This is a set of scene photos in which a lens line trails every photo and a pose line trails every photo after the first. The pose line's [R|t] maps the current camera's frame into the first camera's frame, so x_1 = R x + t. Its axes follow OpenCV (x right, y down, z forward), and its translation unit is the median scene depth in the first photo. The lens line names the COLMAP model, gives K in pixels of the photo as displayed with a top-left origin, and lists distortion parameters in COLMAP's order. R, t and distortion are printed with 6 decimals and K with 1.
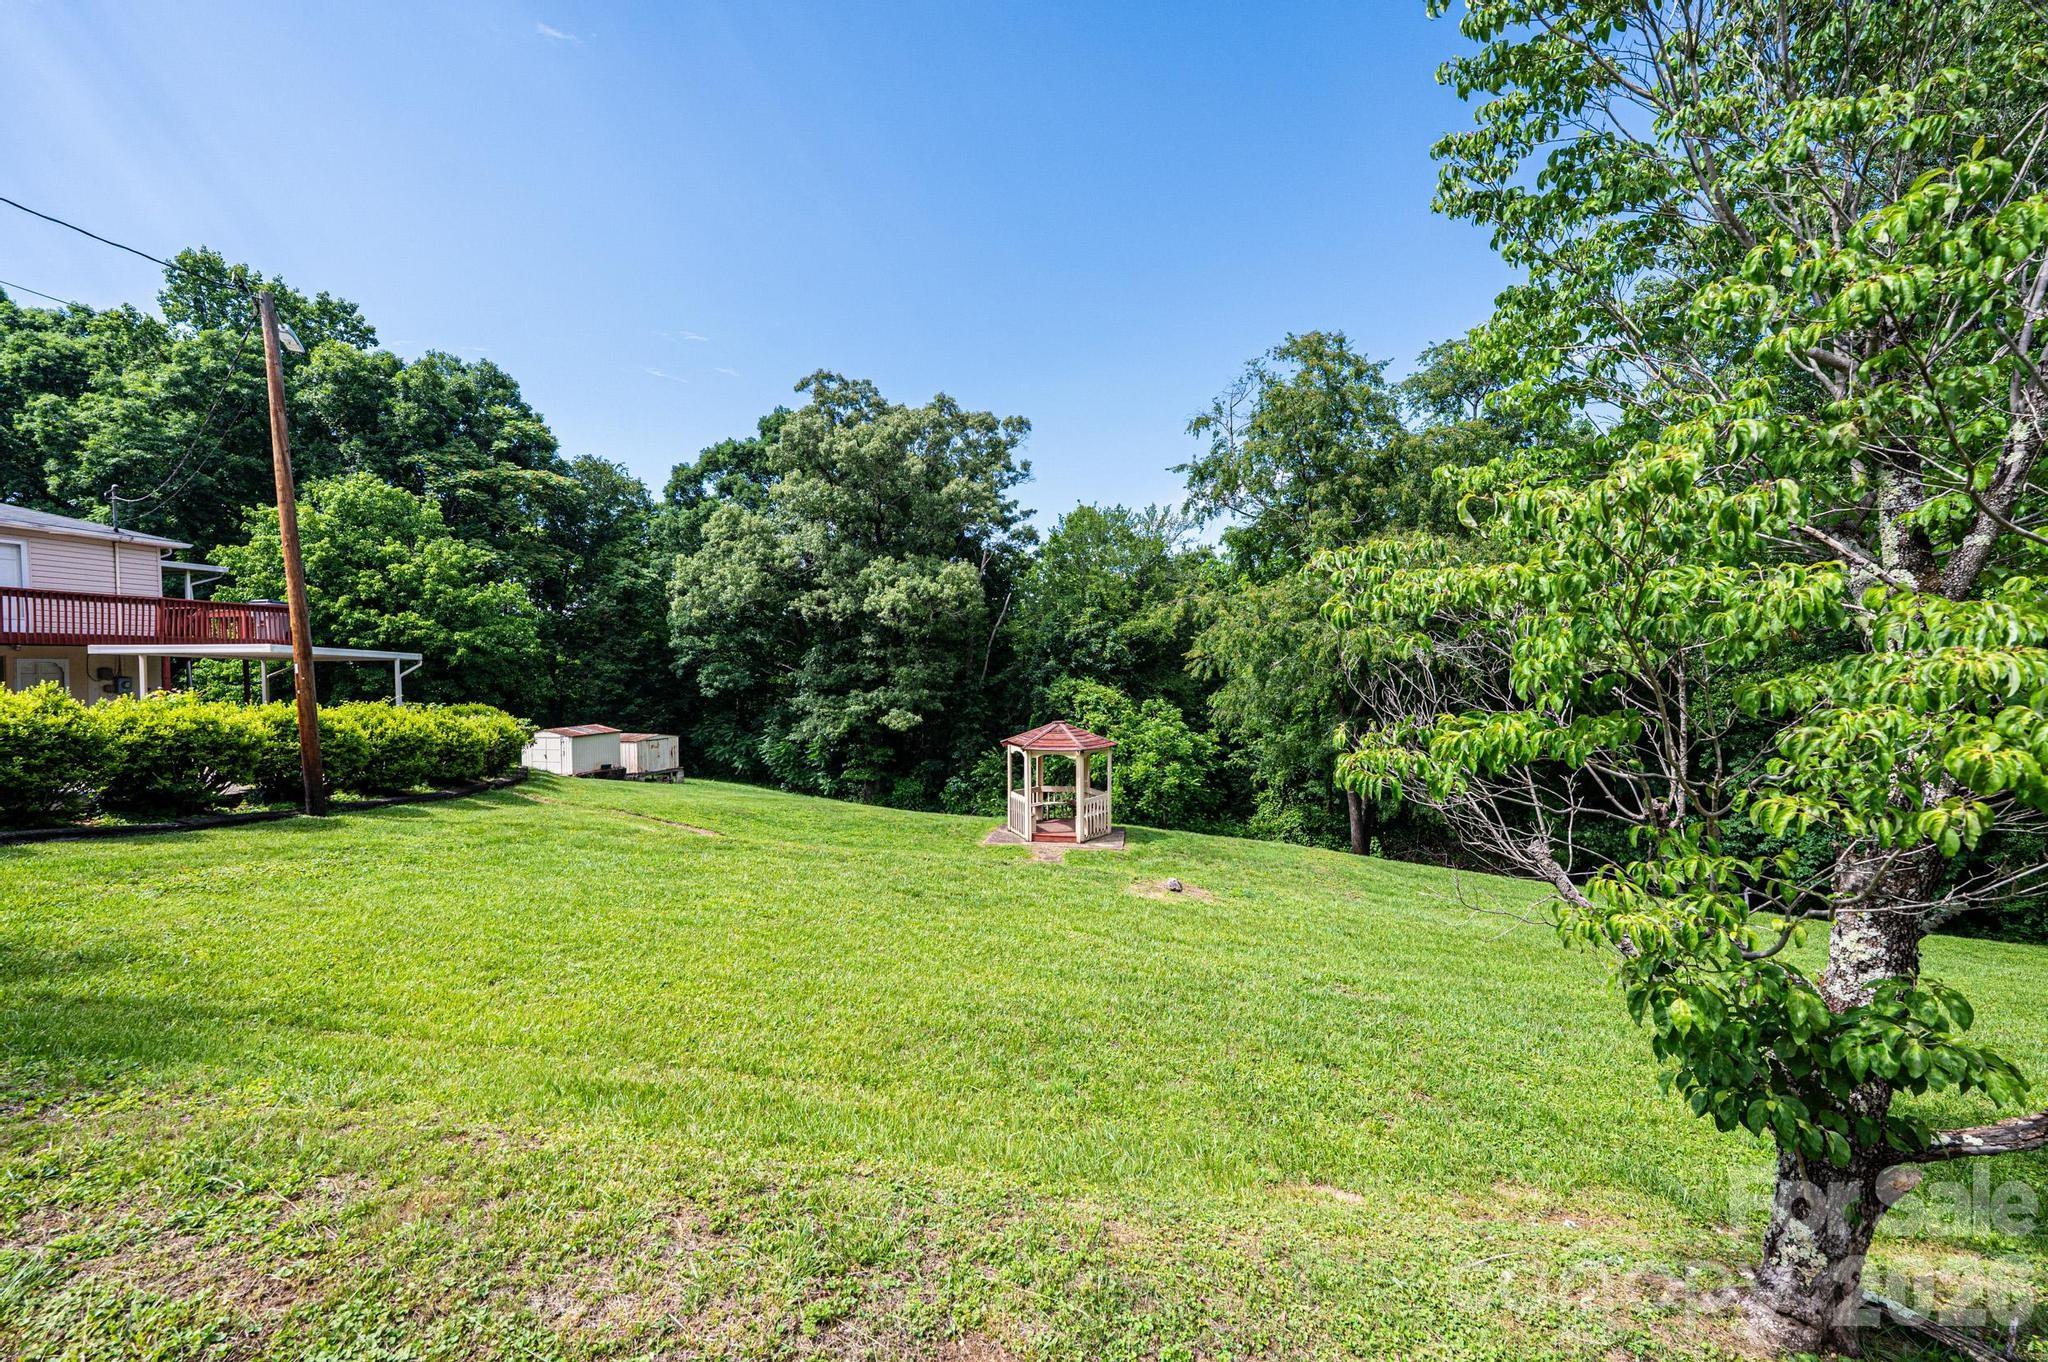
lens RADIAL K [[818.6, 0, 1033.7], [0, 818.6, 682.3], [0, 0, 1]] dist [-0.001138, 0.000116]
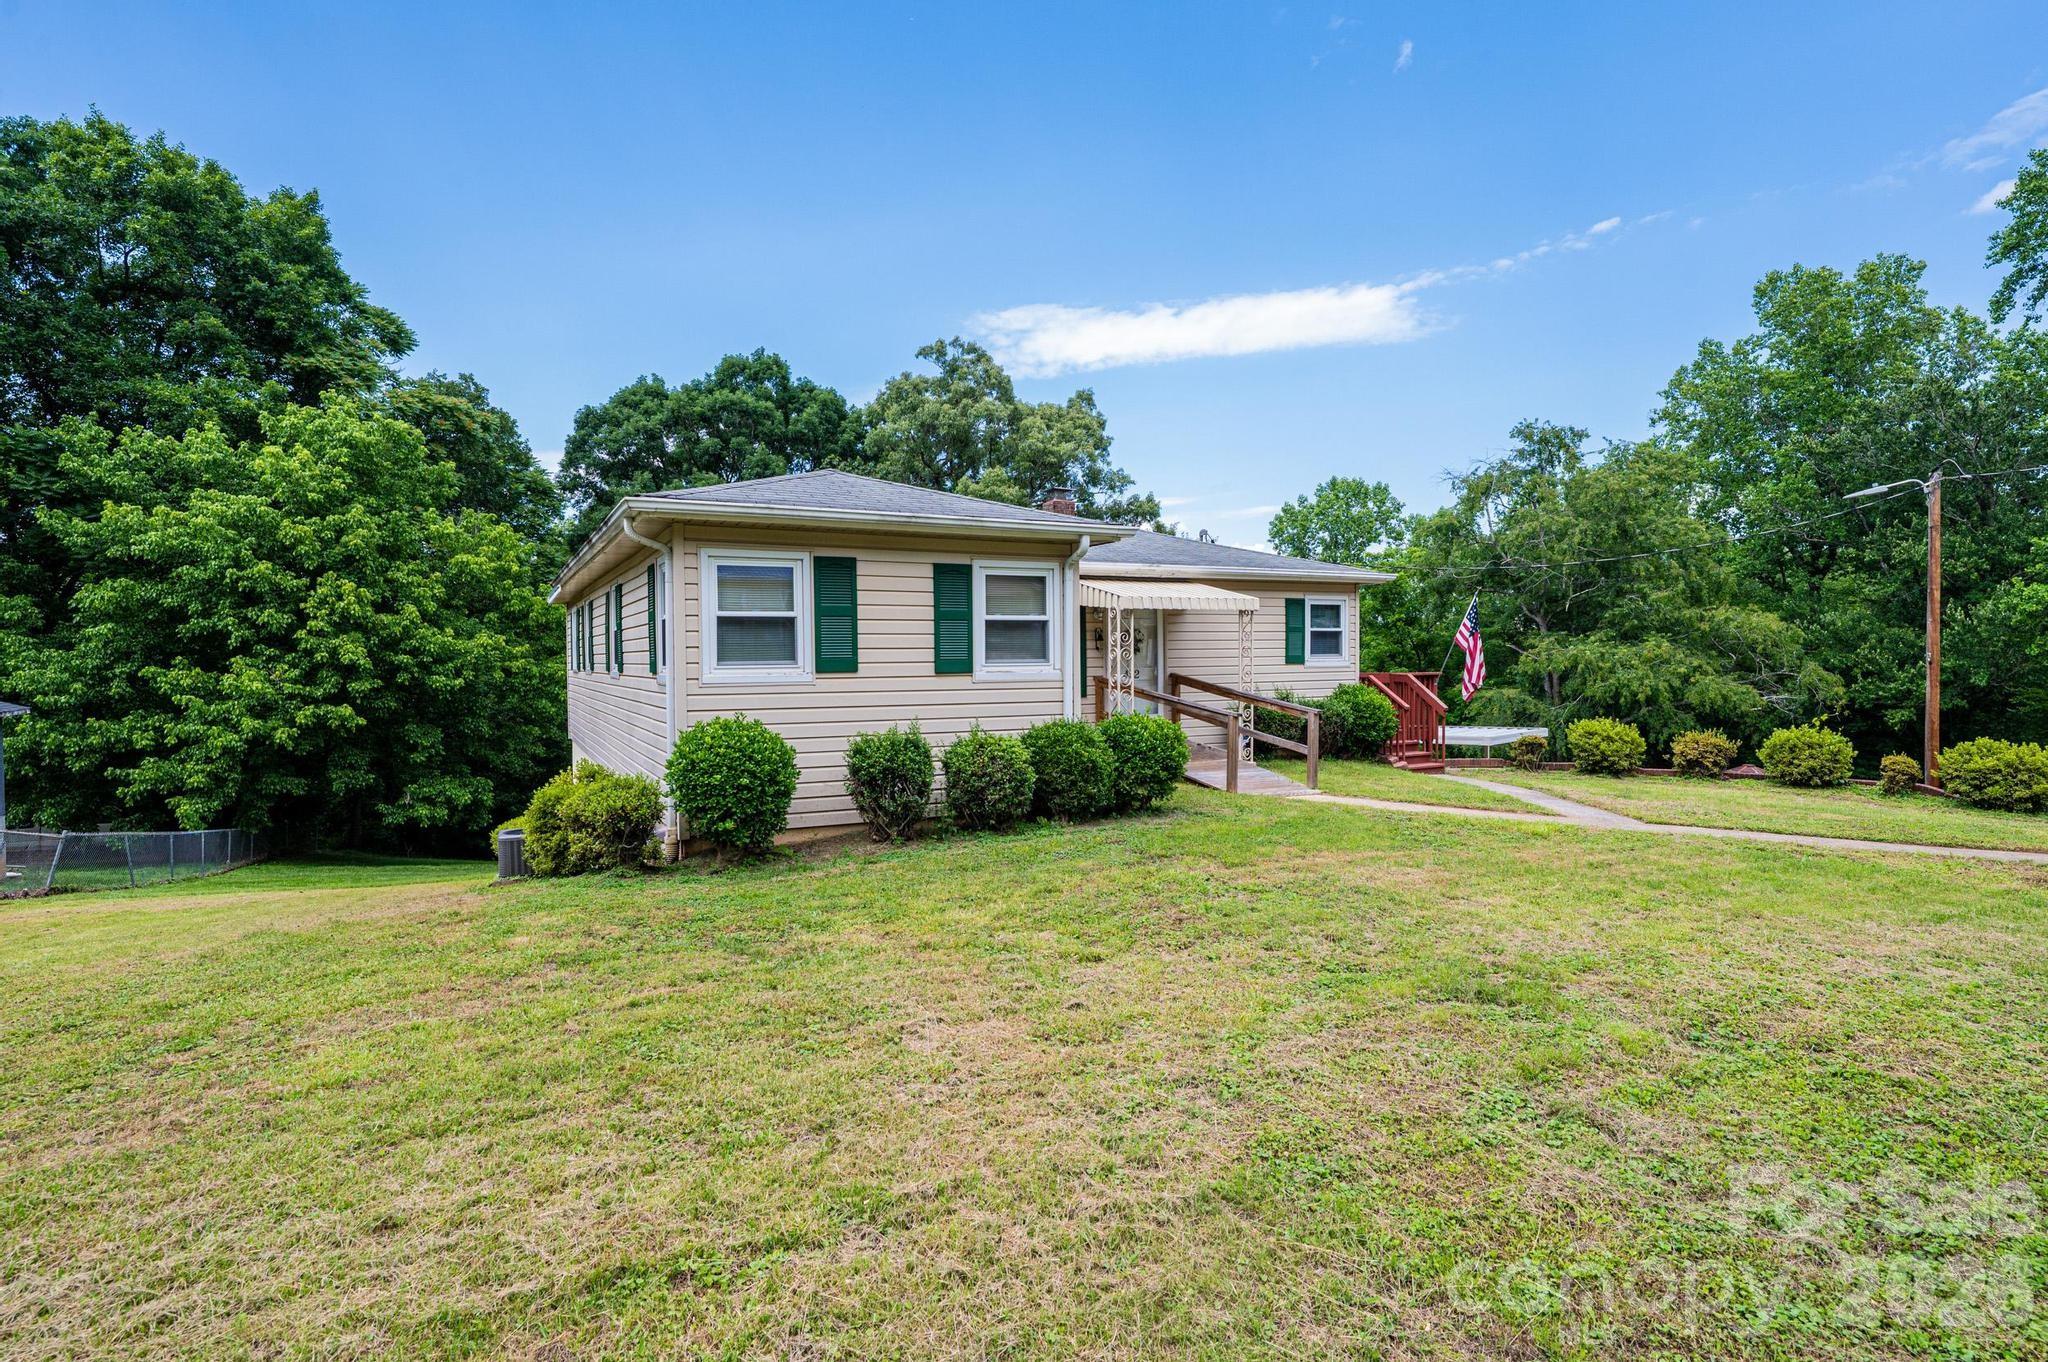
lens RADIAL K [[1042.7, 0, 1023.4], [0, 1042.7, 684.0], [0, 0, 1]] dist [0.002064, 0.001027]
pose [[0.844984, -0.006019, 0.534758, -0.781898], [0.007986, 0.999967, -0.001363, -0.038704], [-0.534733, 0.005422, 0.845004, 0.098680]]
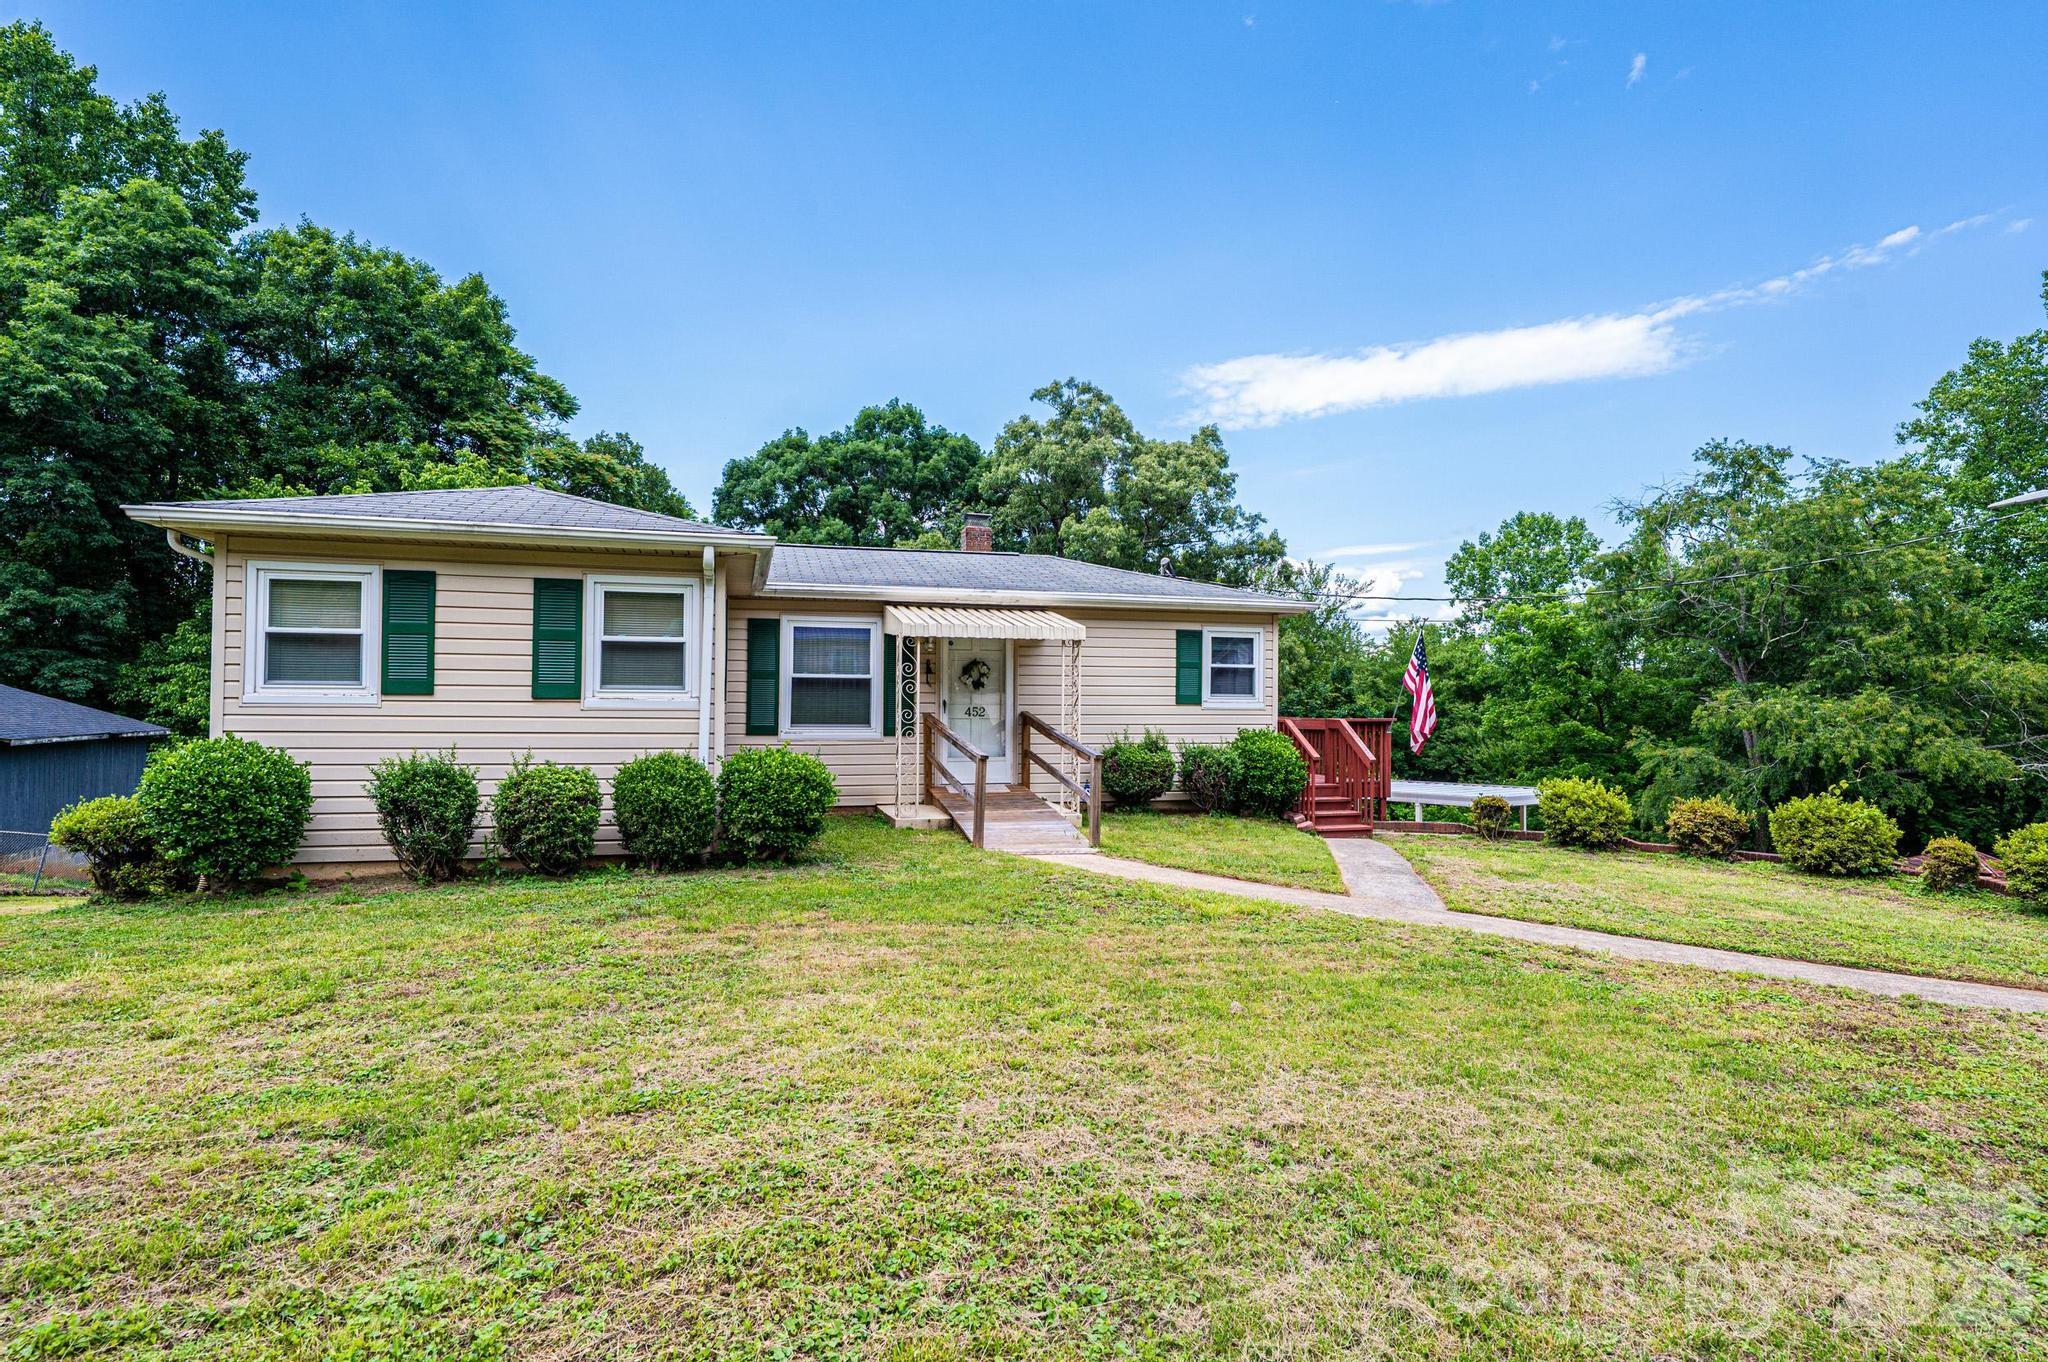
lens RADIAL K [[1040.9, 0, 1024.8], [0, 1040.9, 685.5], [0, 0, 1]] dist [0.002015, 0.000907]
pose [[0.936818, 0.028724, 0.348637, -0.670247], [-0.013866, 0.998889, -0.045039, -0.036403], [-0.349543, 0.037359, 0.936175, 0.076435]]
